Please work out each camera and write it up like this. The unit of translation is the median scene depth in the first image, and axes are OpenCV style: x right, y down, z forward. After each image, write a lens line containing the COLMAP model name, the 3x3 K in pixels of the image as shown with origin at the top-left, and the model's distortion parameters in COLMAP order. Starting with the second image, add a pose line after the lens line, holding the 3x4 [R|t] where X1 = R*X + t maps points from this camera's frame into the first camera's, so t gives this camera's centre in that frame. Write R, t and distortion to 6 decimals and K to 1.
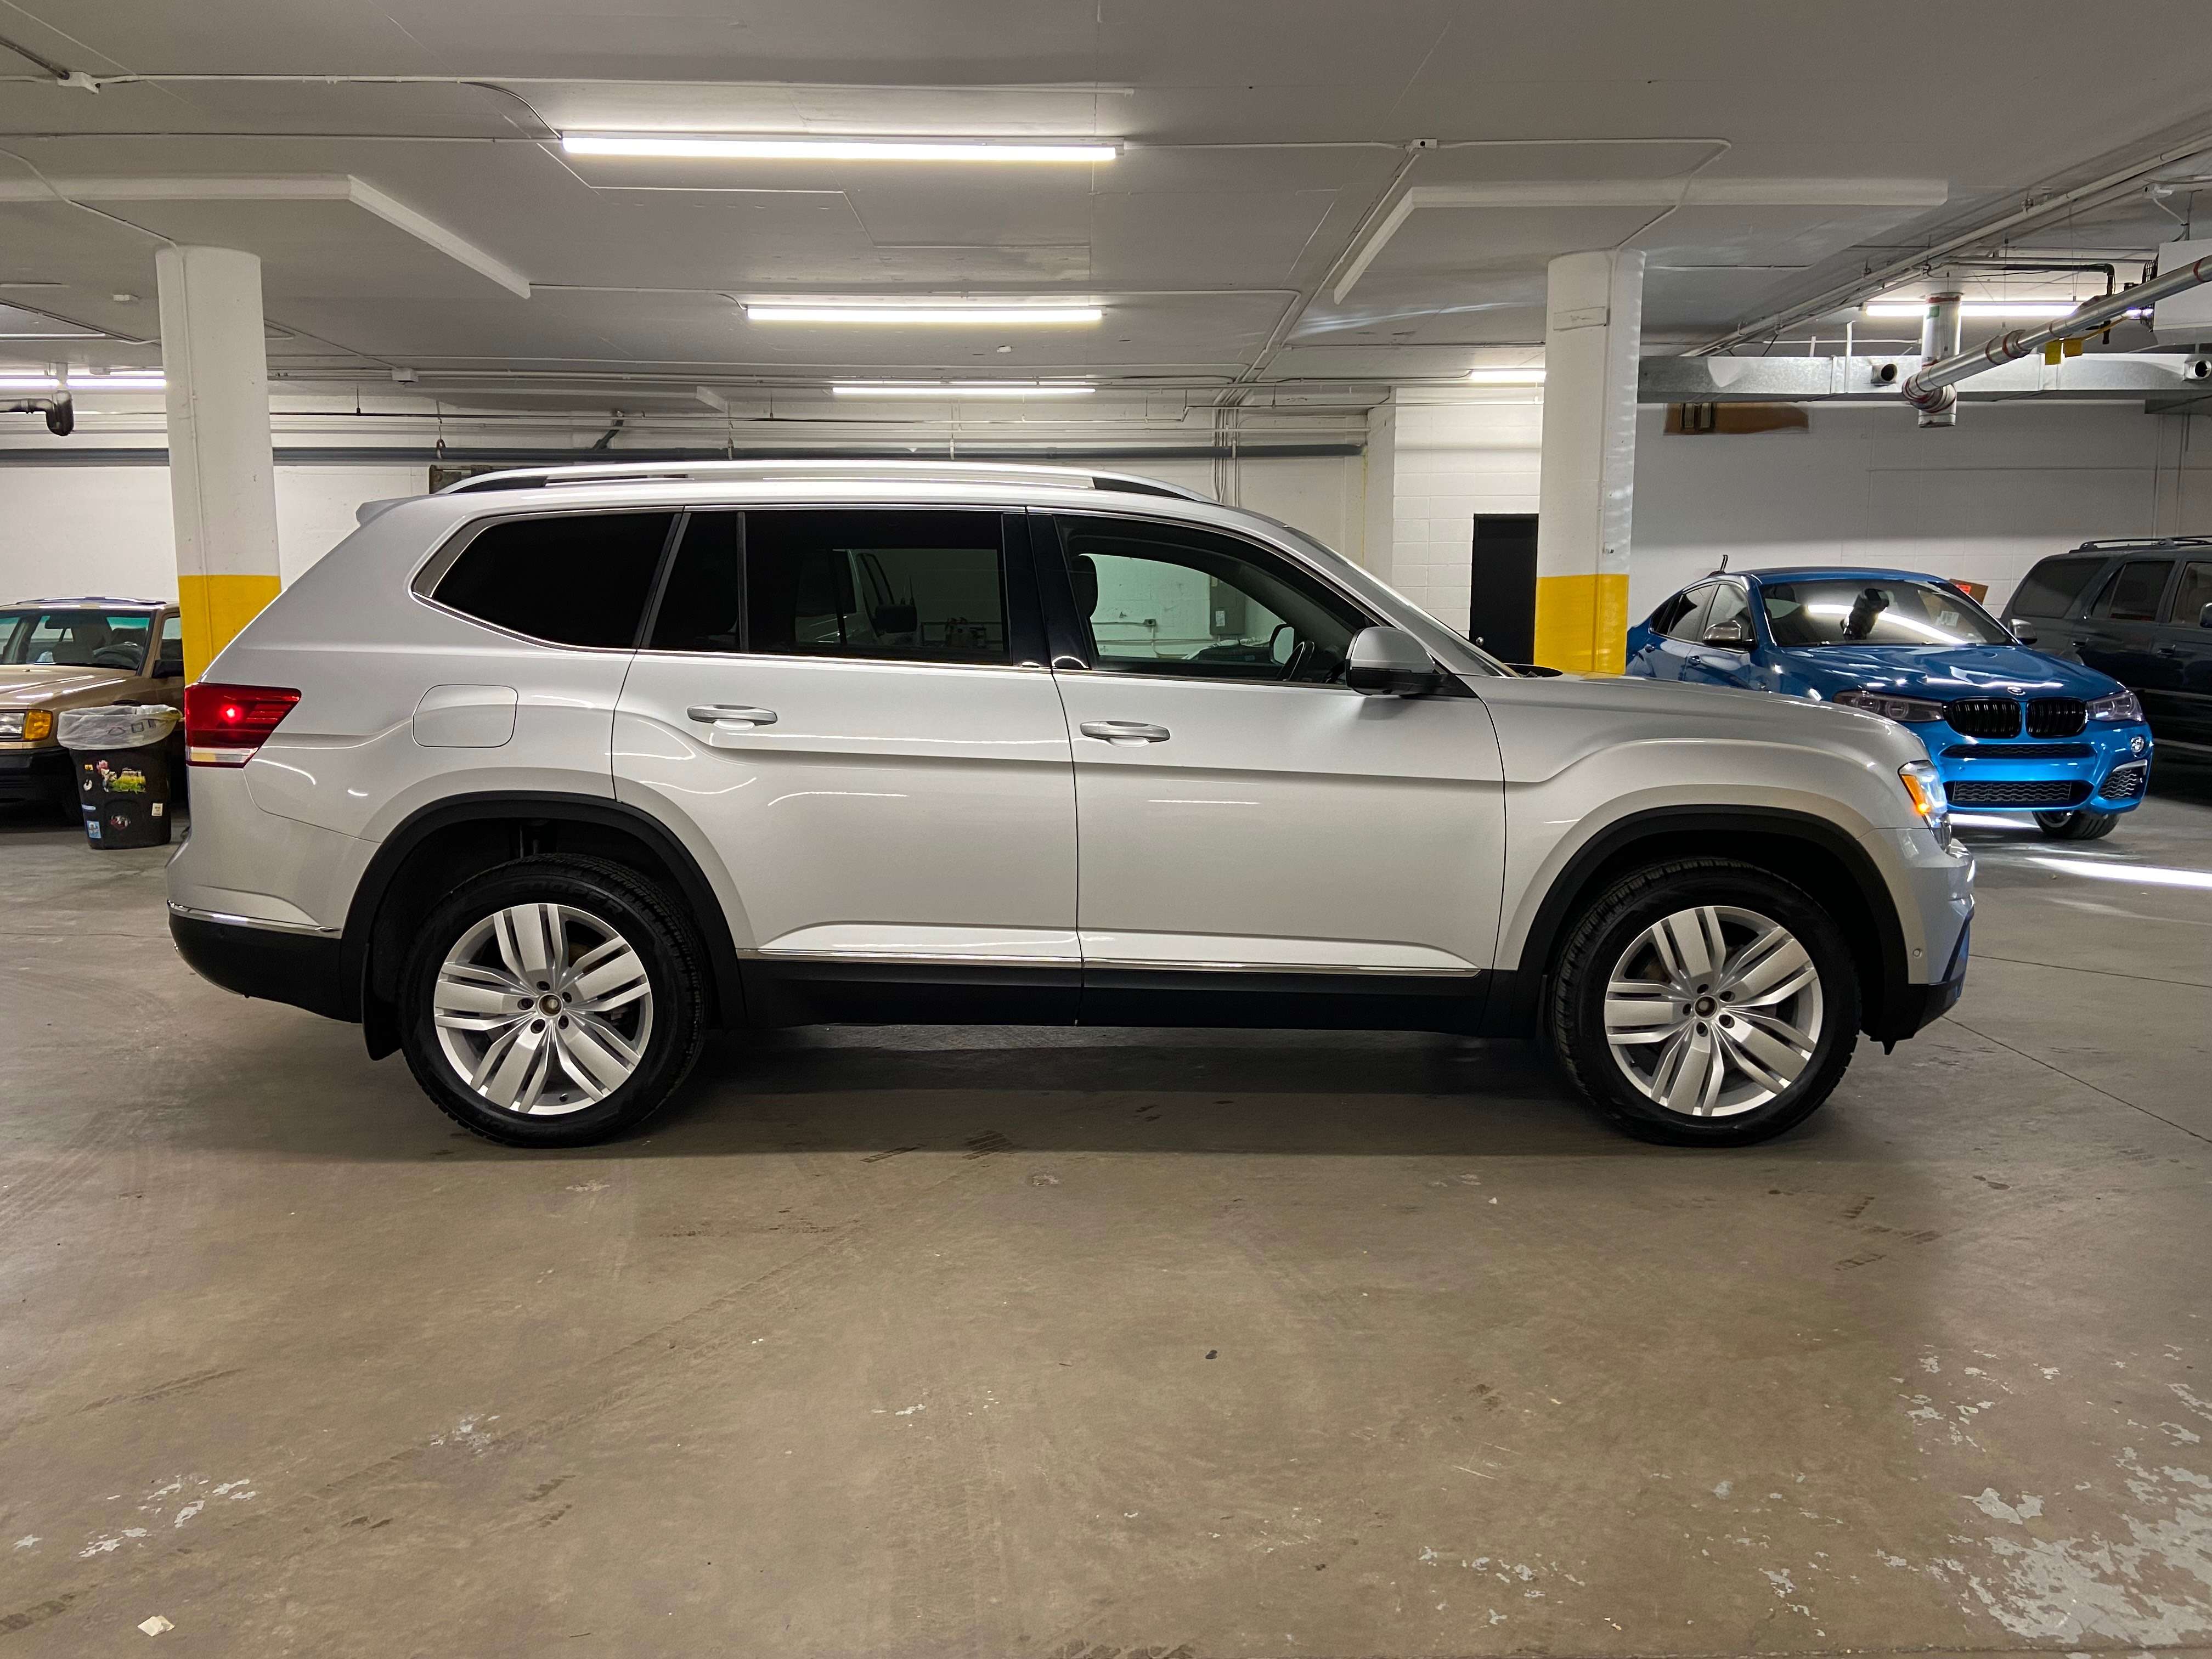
lens RADIAL K [[1647.8, 0, 1110.8], [0, 1647.8, 839.0], [0, 0, 1]] dist [0.075233, -0.067620]
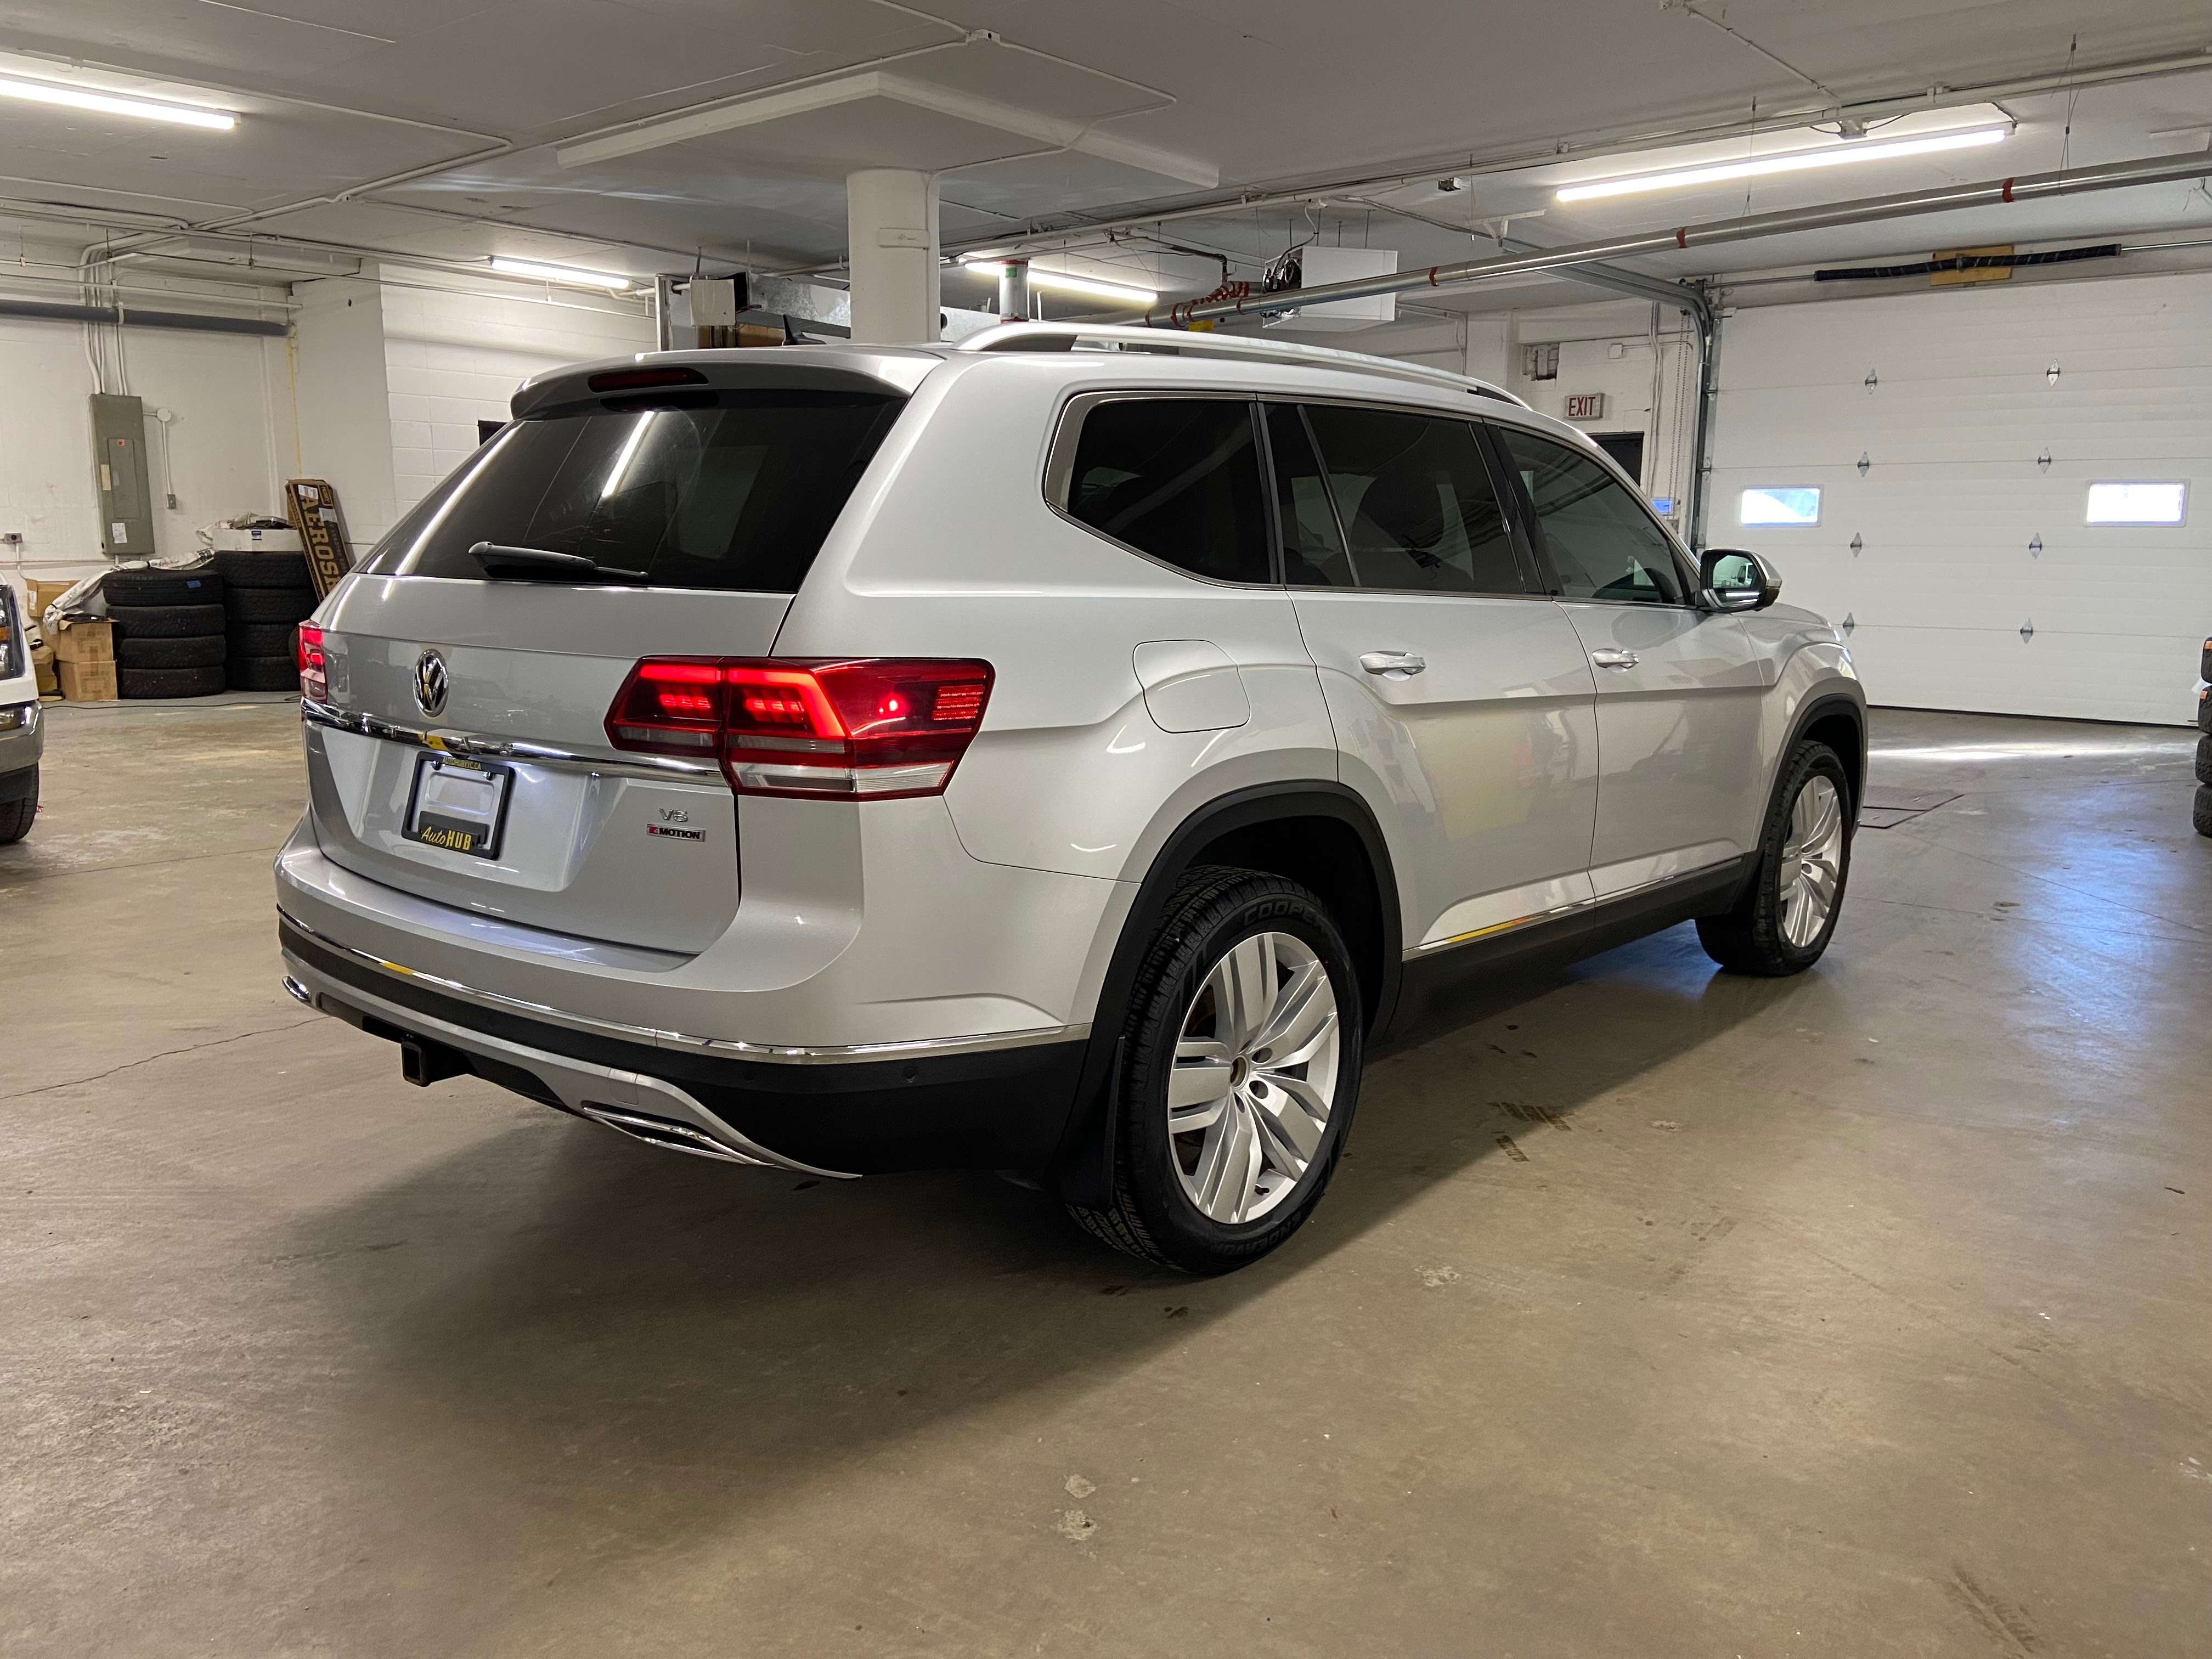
lens RADIAL K [[1647.8, 0, 1111.6], [0, 1647.8, 834.2], [0, 0, 1]] dist [0.075233, -0.067620]
pose [[0.665851, -0.124609, 0.735605, -0.805110], [0.092914, 0.992128, 0.083960, -0.063529], [-0.740277, 0.012443, 0.672187, 0.491009]]
